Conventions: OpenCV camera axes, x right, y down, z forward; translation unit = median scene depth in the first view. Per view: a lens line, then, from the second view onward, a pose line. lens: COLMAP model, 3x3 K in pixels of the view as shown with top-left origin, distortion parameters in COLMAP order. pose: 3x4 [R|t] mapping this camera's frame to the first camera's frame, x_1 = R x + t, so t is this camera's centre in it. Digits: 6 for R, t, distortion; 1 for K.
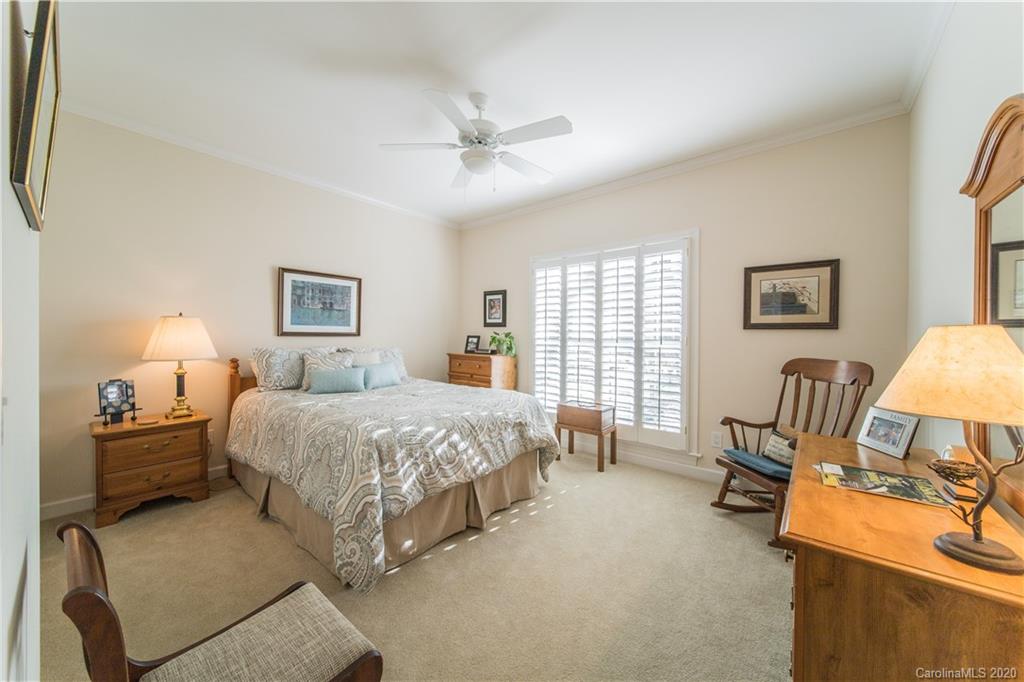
lens RADIAL K [[364.7, 0, 514.6], [0, 364.7, 339.5], [0, 0, 1]] dist [-0.001070, -0.000291]
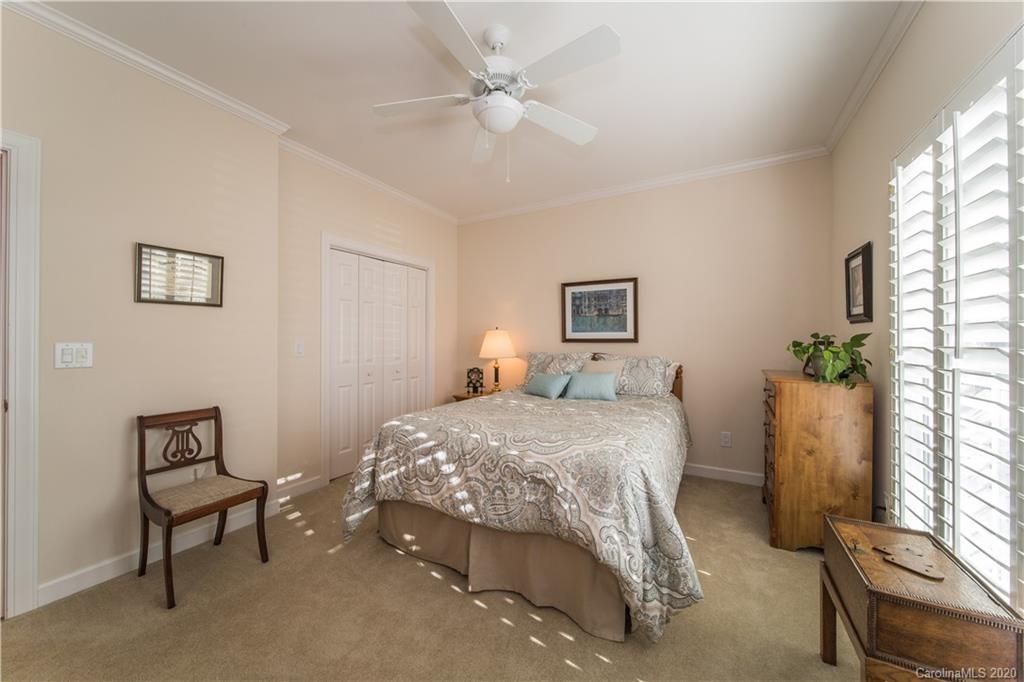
lens RADIAL K [[364.7, 0, 514.6], [0, 364.7, 339.5], [0, 0, 1]] dist [-0.001070, -0.000291]
pose [[0.186365, -0.009751, -0.982432, 0.617849], [-0.008392, 0.999898, -0.011516, -0.005304], [0.982445, 0.010391, 0.186264, 0.833056]]
